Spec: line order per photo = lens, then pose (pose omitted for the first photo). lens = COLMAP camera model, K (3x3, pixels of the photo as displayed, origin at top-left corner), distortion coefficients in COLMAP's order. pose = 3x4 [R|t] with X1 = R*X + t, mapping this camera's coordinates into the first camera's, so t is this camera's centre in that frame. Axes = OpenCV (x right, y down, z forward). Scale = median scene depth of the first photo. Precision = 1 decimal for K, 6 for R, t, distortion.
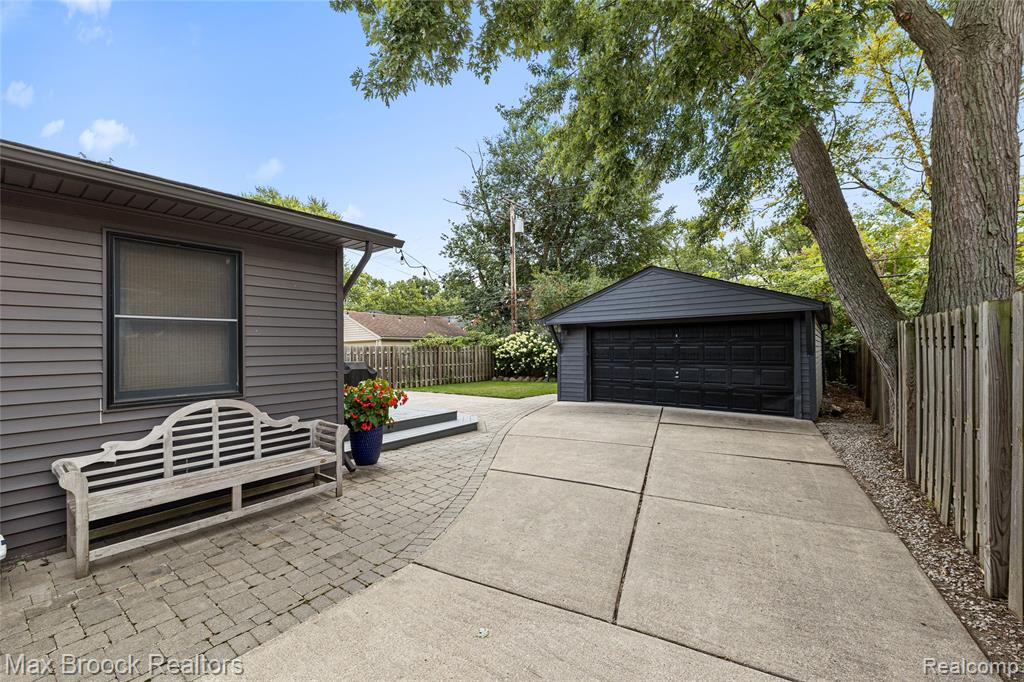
lens RADIAL K [[419.8, 0, 512.7], [0, 419.8, 345.2], [0, 0, 1]] dist [0.003988, -0.000233]
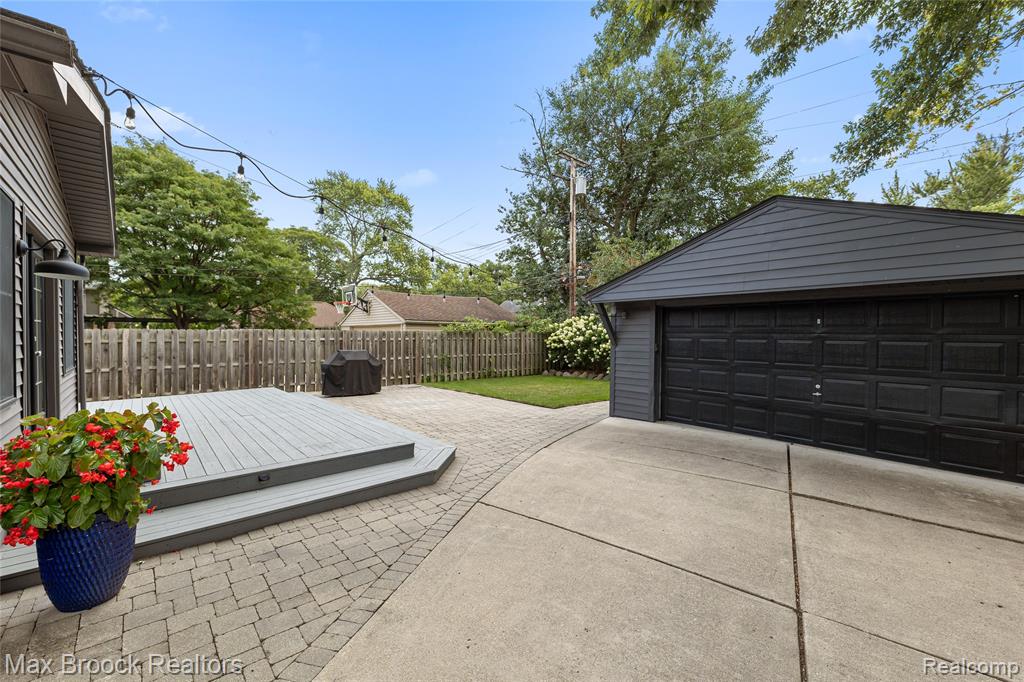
lens RADIAL K [[419.8, 0, 511.3], [0, 419.8, 343.3], [0, 0, 1]] dist [0.003988, -0.000233]
pose [[0.982024, 0.020657, -0.187624, 0.048631], [-0.015194, 0.999419, 0.030511, -0.002122], [0.188145, -0.027112, 0.981767, 0.195830]]
